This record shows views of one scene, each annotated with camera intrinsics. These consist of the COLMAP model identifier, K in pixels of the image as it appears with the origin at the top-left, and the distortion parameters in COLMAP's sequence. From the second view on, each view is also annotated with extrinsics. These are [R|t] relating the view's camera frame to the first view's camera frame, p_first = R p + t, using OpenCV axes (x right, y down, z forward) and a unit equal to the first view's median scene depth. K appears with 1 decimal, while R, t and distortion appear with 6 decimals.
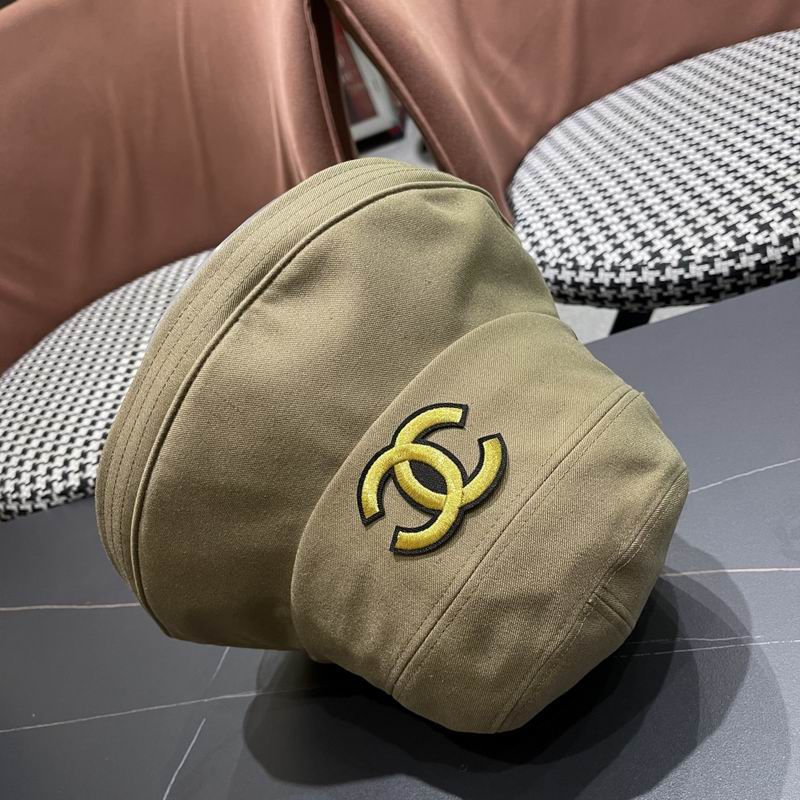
lens RADIAL K [[825.1, 0, 411.2], [0, 825.1, 413.1], [0, 0, 1]] dist [0.015357, 0.000000]
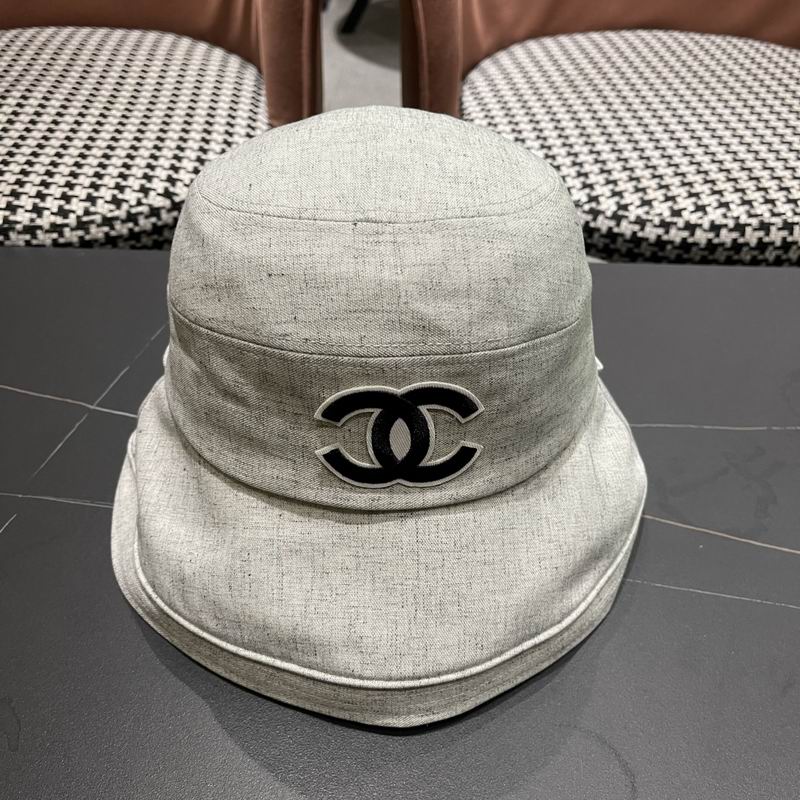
lens RADIAL K [[825.1, 0, 401.9], [0, 825.1, 414.6], [0, 0, 1]] dist [0.015357, 0.000000]
pose [[0.927533, 0.287512, 0.238788, -0.075375], [-0.309795, 0.948852, 0.060883, 0.060800], [-0.209070, -0.130446, 0.969161, 0.053736]]
